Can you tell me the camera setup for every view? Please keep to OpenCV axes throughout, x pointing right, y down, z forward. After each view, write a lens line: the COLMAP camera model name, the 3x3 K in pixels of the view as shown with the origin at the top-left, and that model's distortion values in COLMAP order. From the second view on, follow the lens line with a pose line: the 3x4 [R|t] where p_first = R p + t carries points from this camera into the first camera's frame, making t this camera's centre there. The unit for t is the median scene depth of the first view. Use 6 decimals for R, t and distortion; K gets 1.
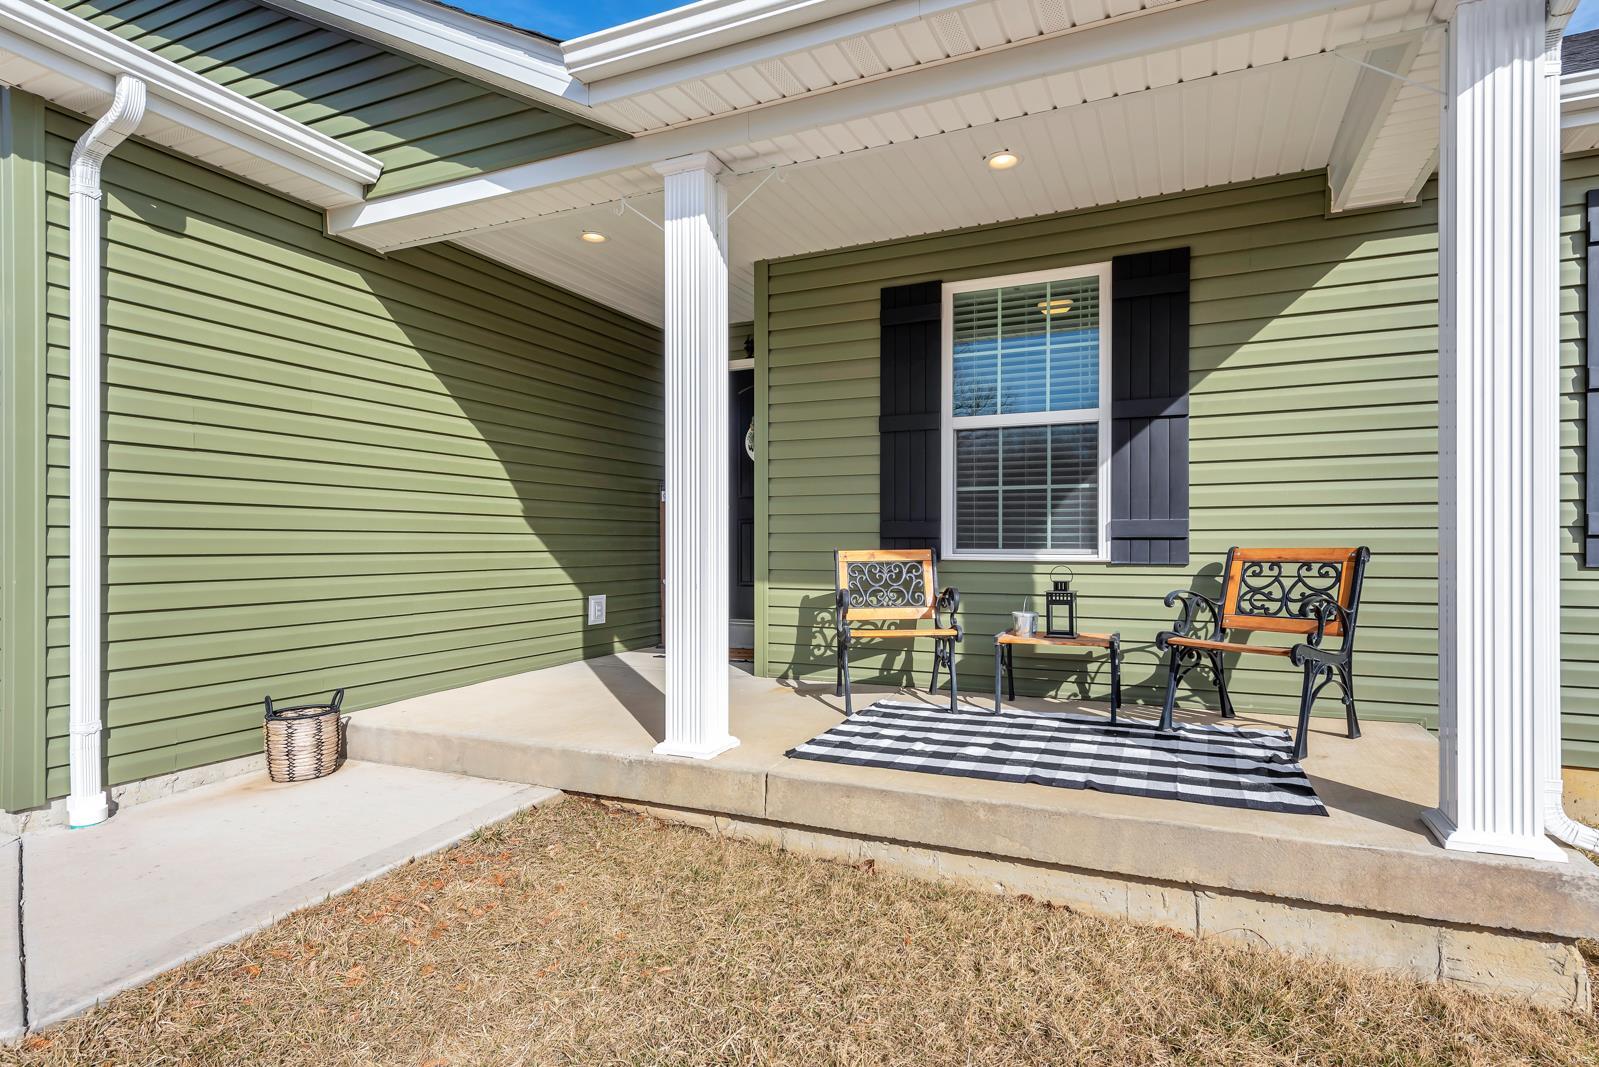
lens RADIAL K [[833.9, 0, 792.4], [0, 833.9, 539.4], [0, 0, 1]] dist [0.019475, -0.006756]
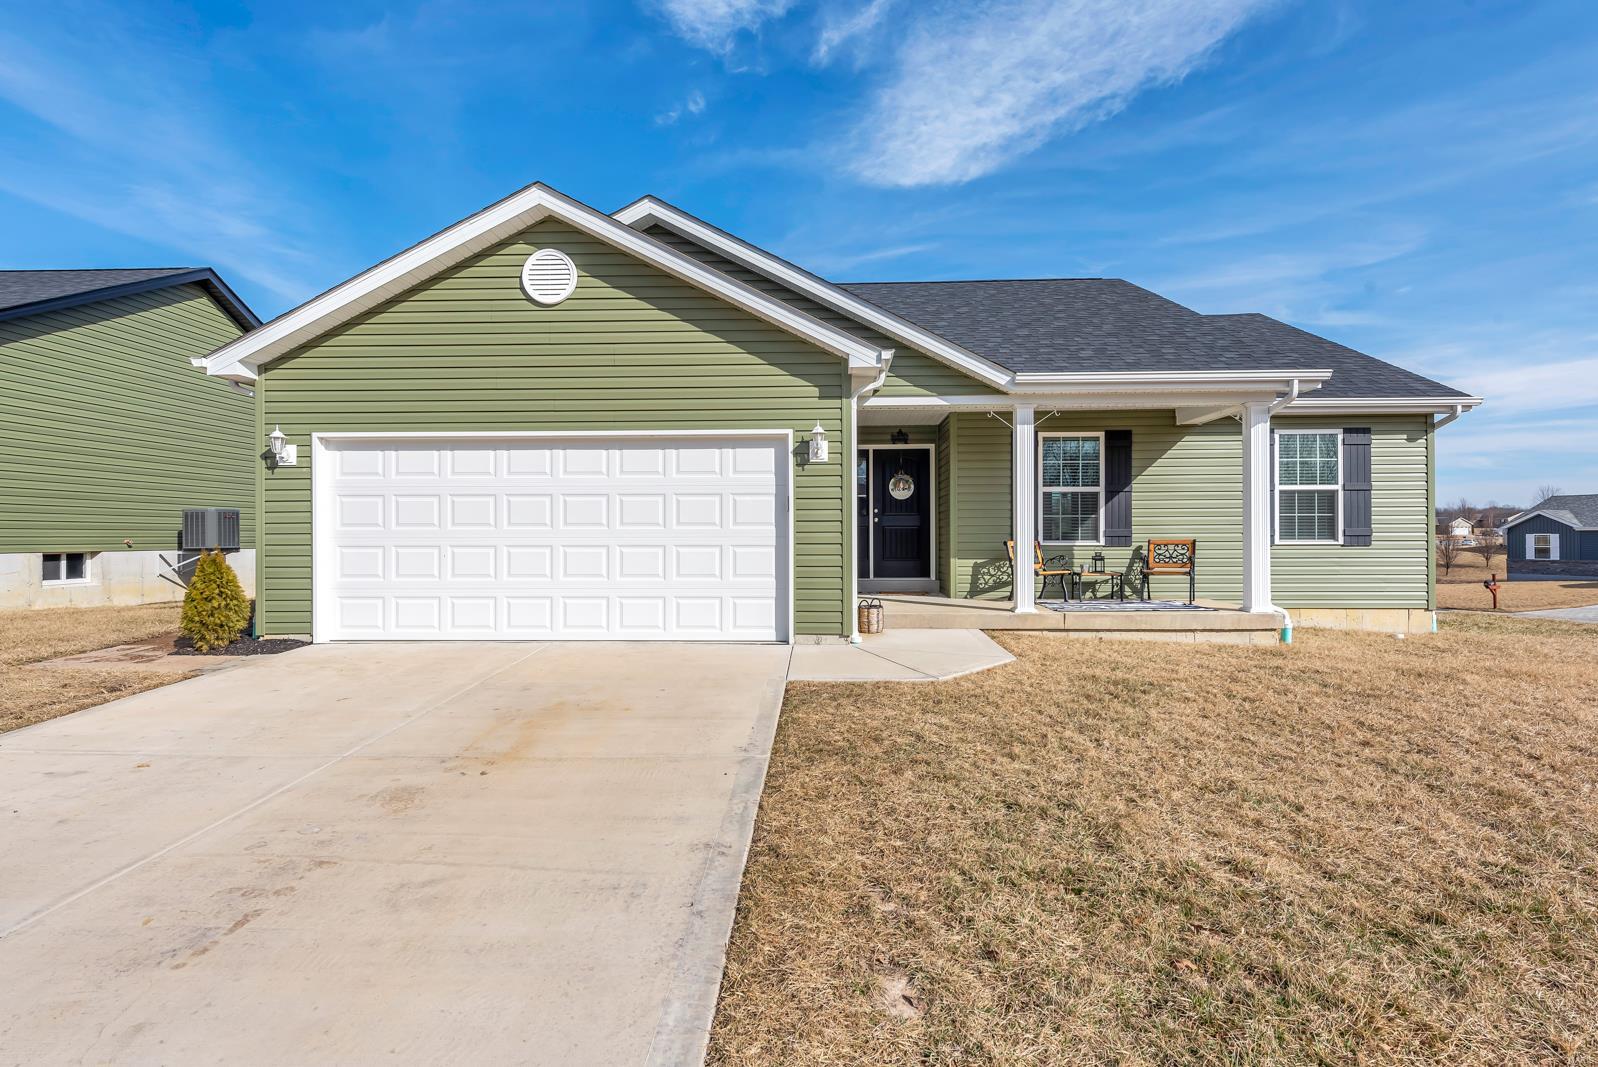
lens RADIAL K [[789.6, 0, 777.3], [0, 789.6, 527.7], [0, 0, 1]] dist [0.012828, -0.002980]
pose [[0.928504, 0.003876, 0.371303, -1.553416], [-0.000992, 0.999968, -0.007957, -0.008311], [-0.371322, 0.007019, 0.928478, -0.963908]]
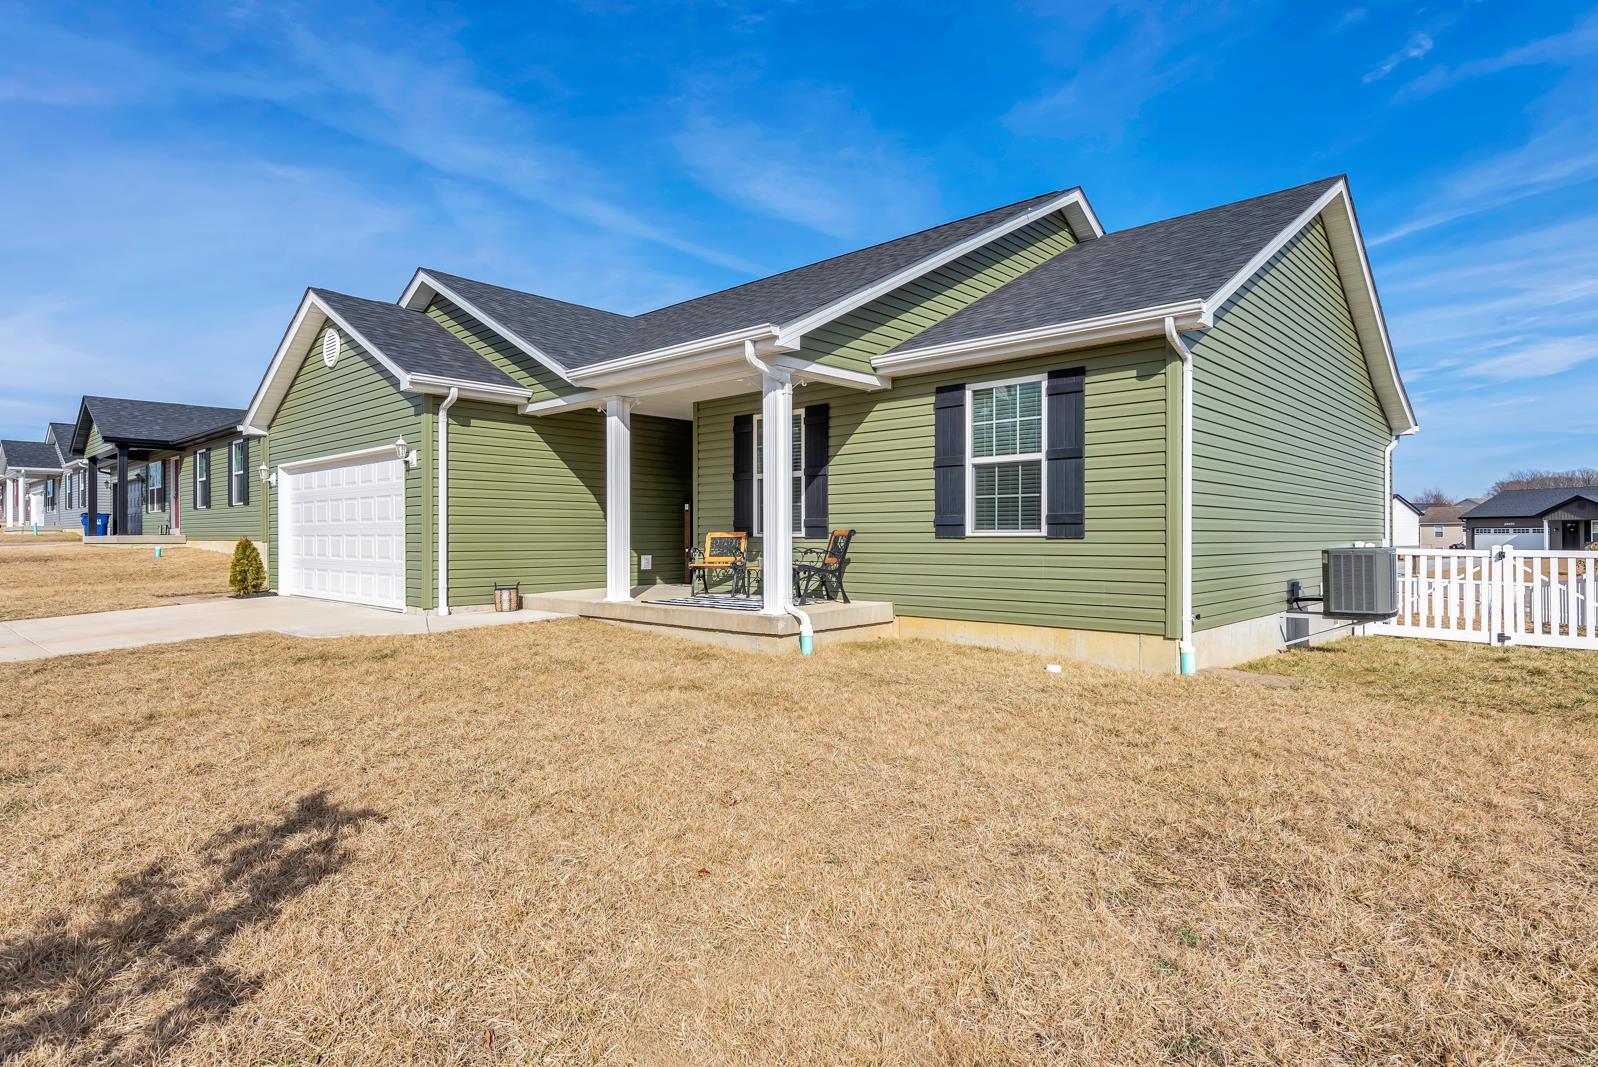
lens RADIAL K [[833.3, 0, 797.1], [0, 833.3, 530.8], [0, 0, 1]] dist [0.019475, -0.006756]
pose [[0.950887, -0.001509, -0.309533, 1.116306], [0.000512, 0.999994, -0.003302, 0.017833], [0.309537, 0.002981, 0.950883, -1.257060]]
